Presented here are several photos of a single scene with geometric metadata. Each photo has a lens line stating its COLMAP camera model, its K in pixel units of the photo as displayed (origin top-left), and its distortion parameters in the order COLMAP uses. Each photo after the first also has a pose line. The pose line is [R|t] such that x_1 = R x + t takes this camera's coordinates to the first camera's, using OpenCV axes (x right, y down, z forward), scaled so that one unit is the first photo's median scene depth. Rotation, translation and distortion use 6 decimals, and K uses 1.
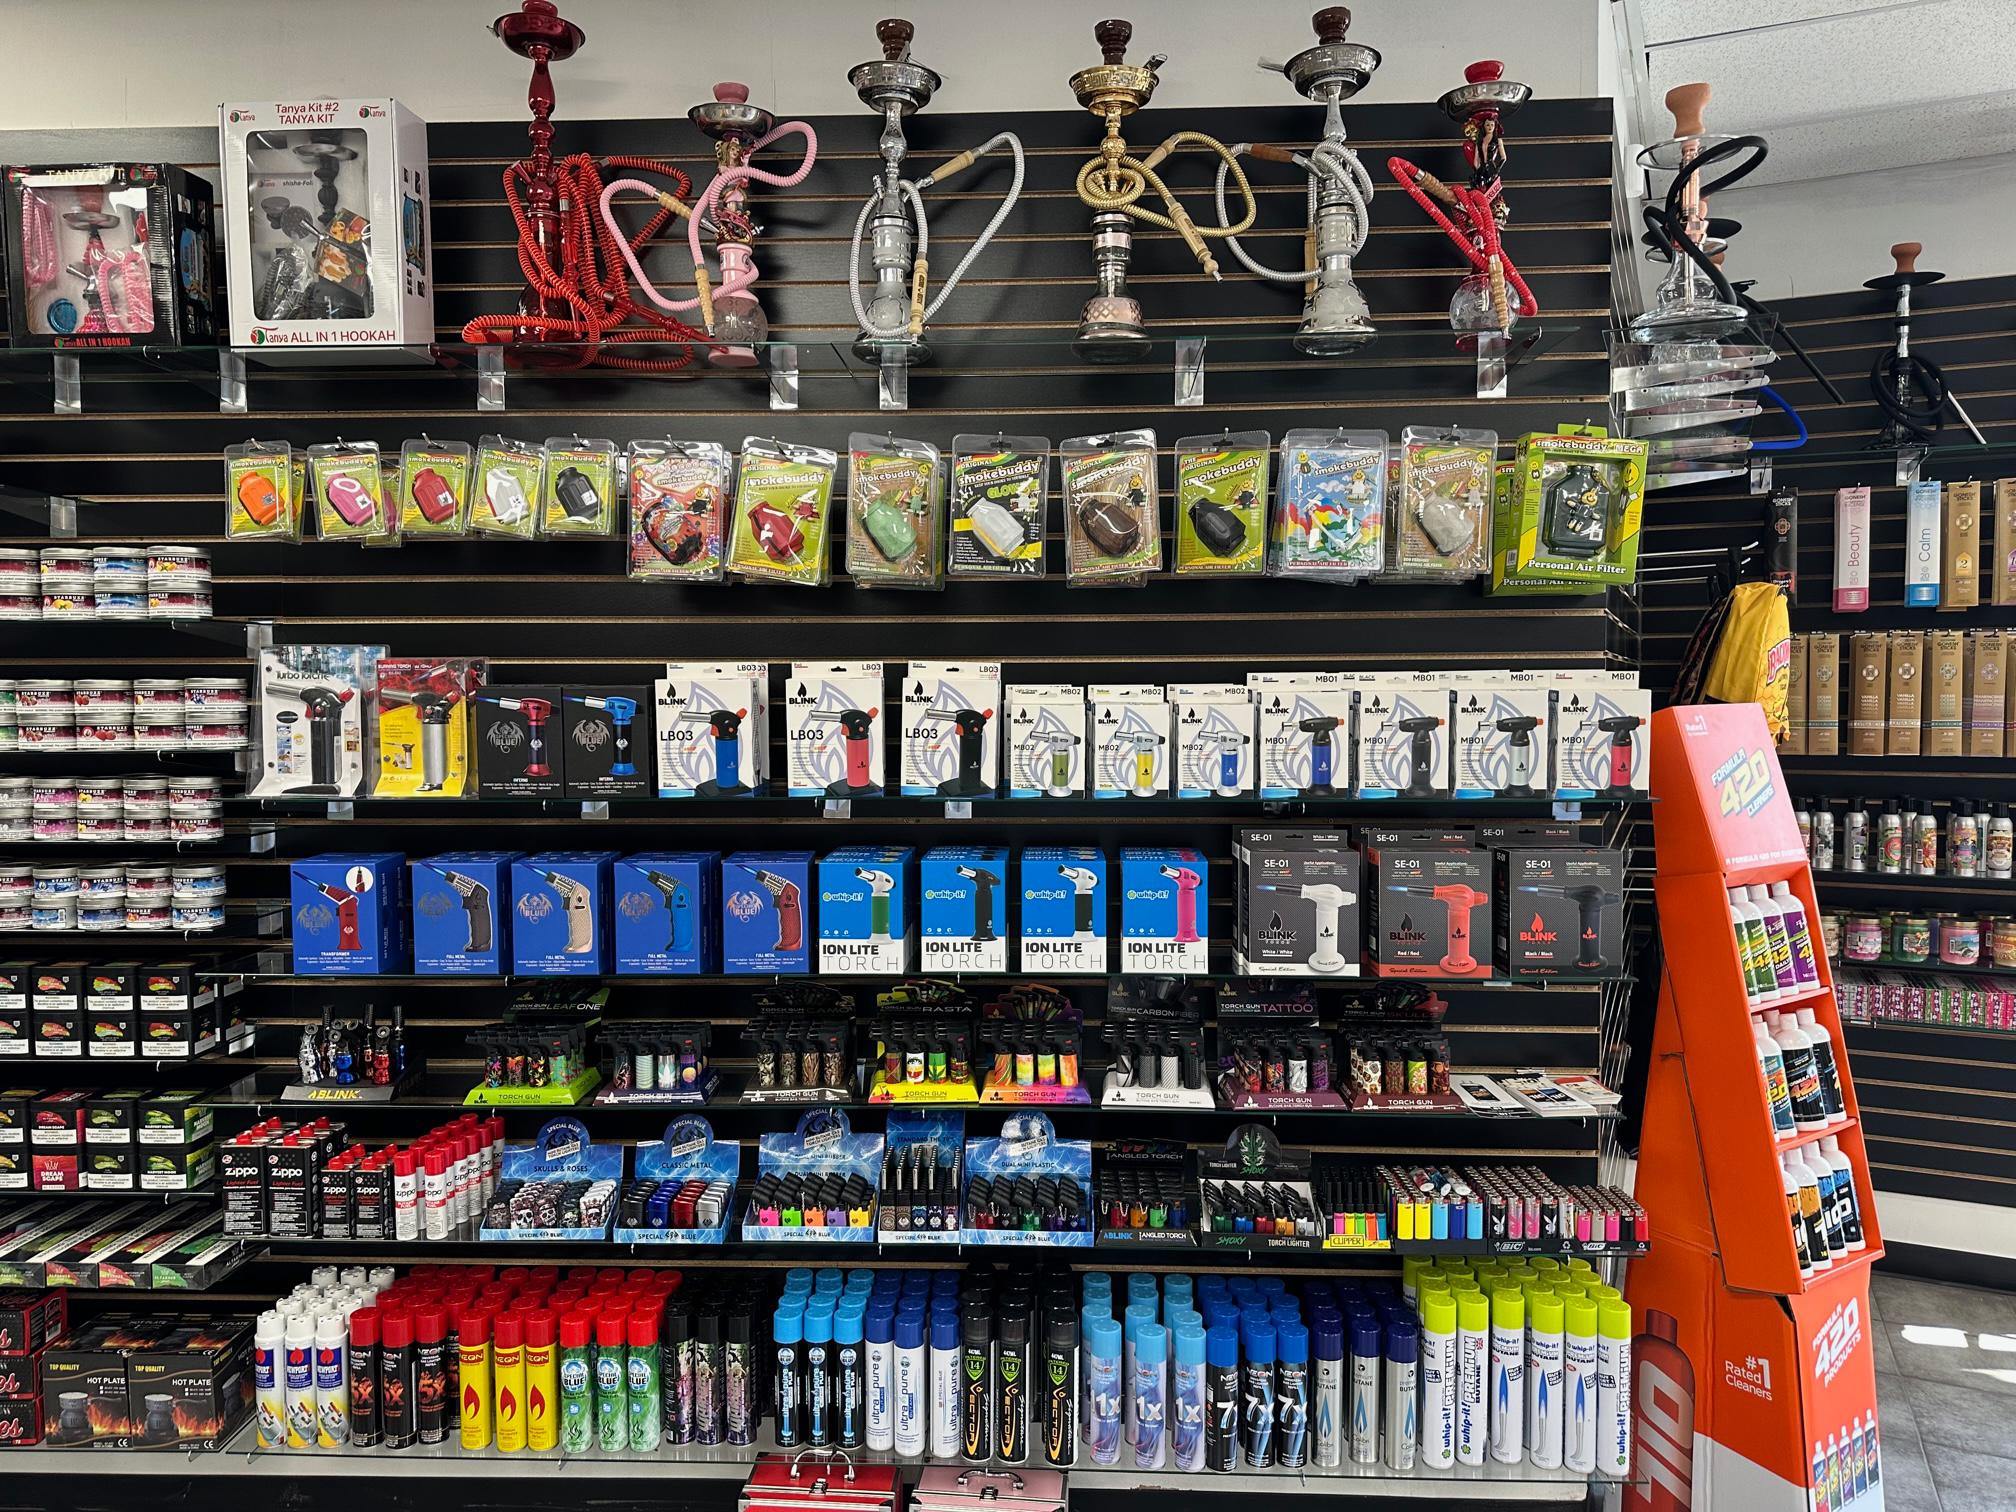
lens RADIAL K [[1450.0, 0, 1008.0], [0, 1450.0, 756.0], [0, 0, 1]] dist [0.046493, -0.062284]
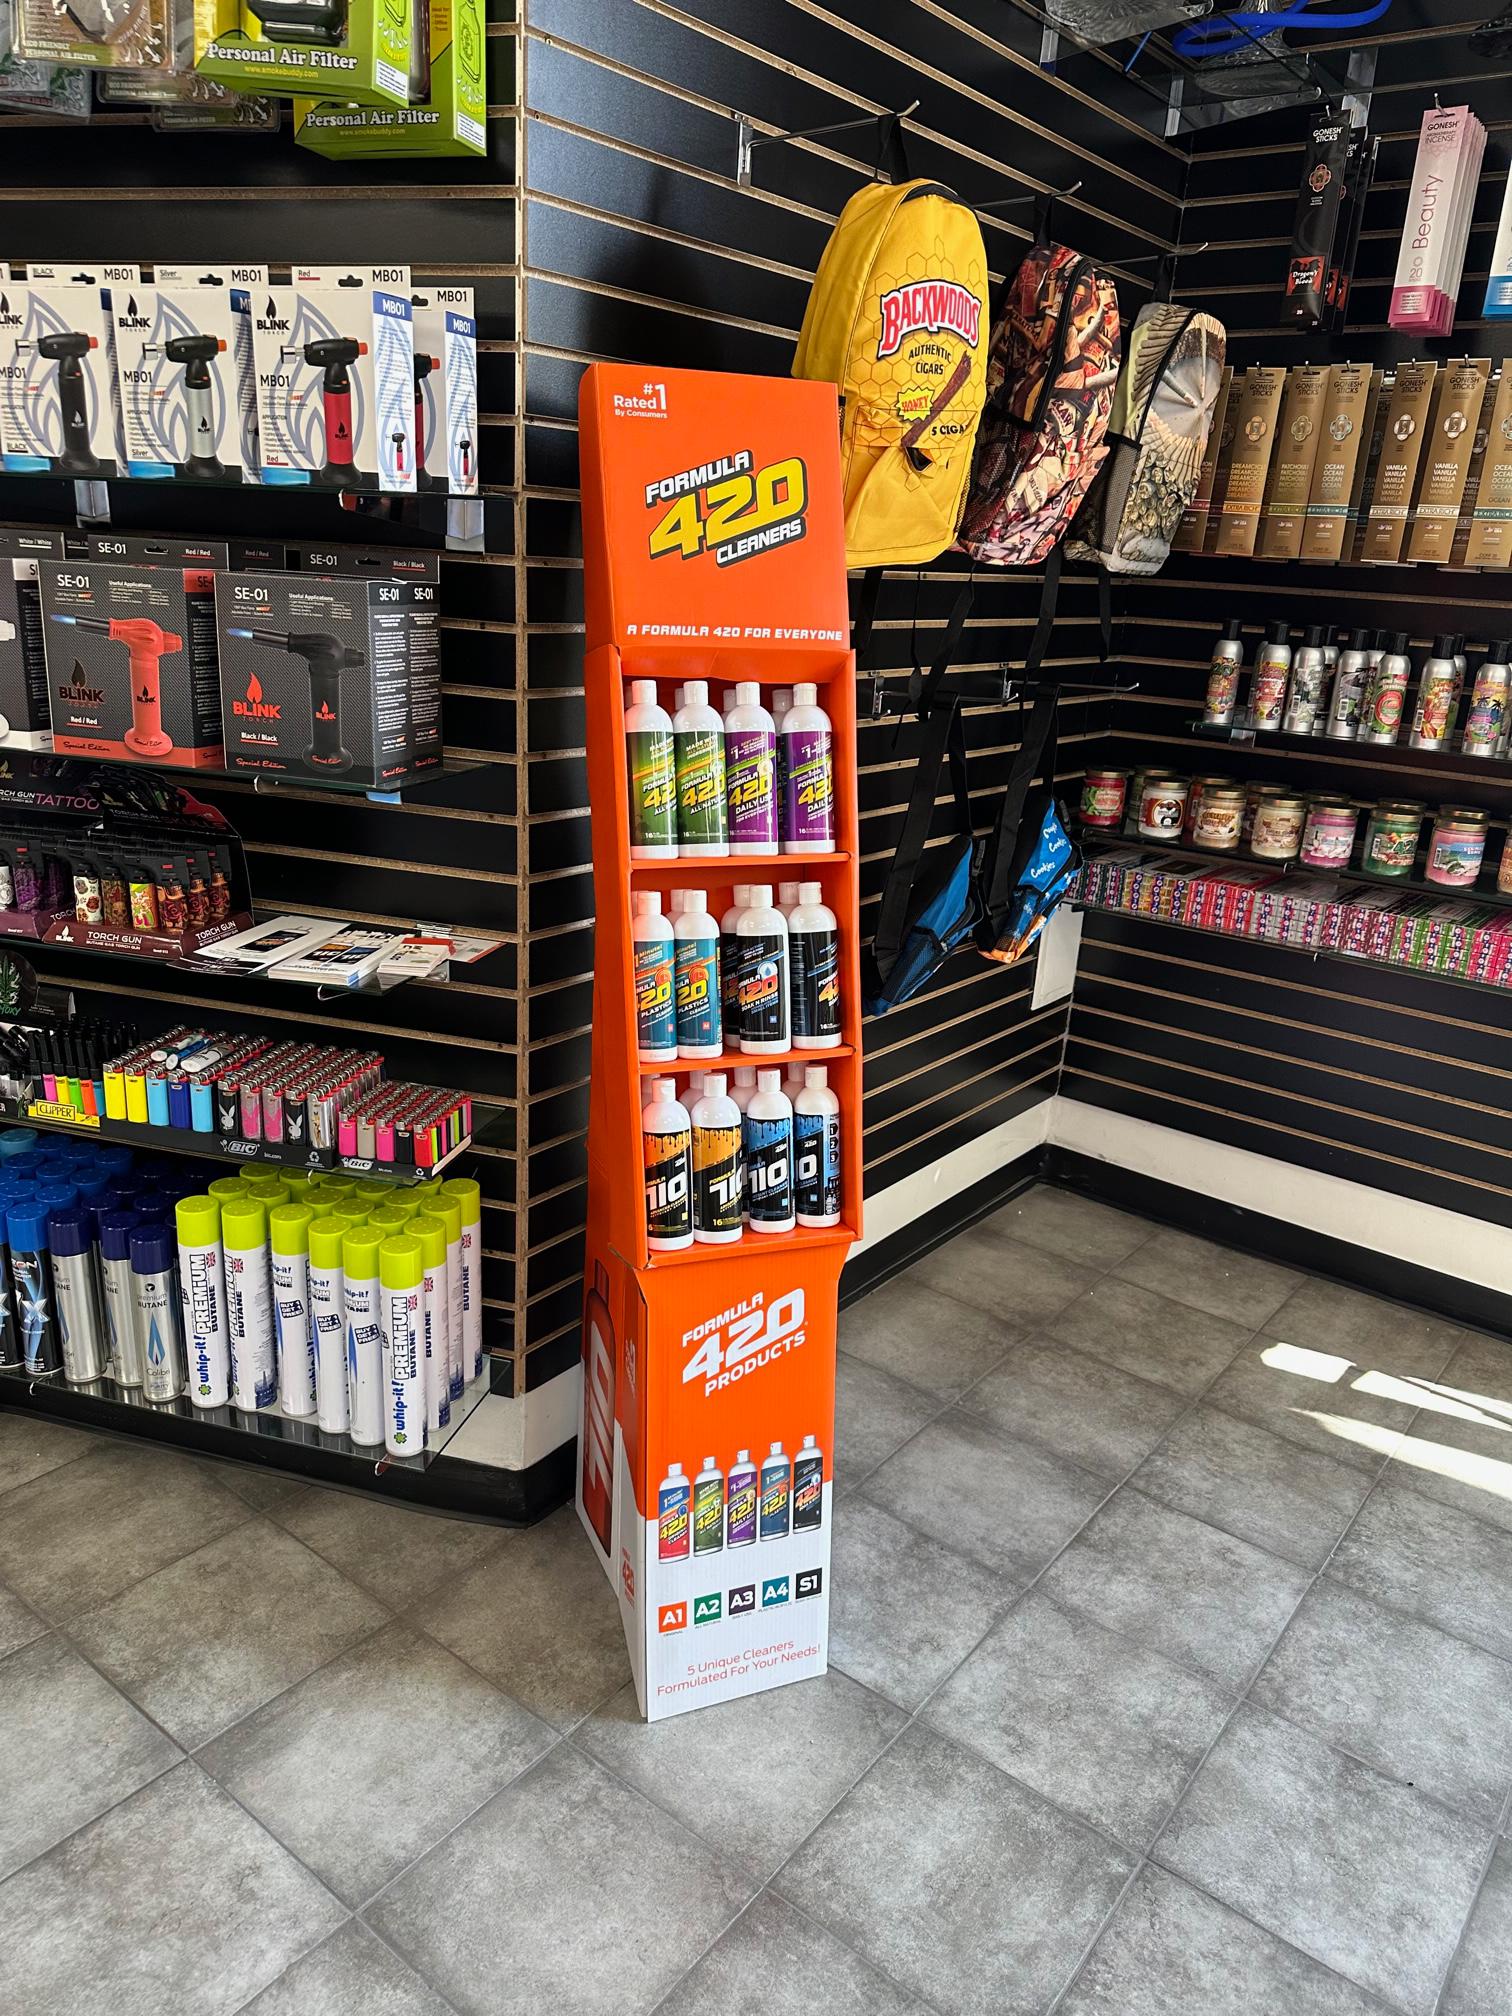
lens RADIAL K [[1452.2, 0, 764.9], [0, 1452.2, 1050.0], [0, 0, 1]] dist [0.031288, -0.052834]
pose [[0.973062, 0.127820, -0.191864, 0.717179], [-0.070177, 0.956957, 0.281616, 0.068273], [0.219602, -0.260566, 0.940149, 0.388139]]
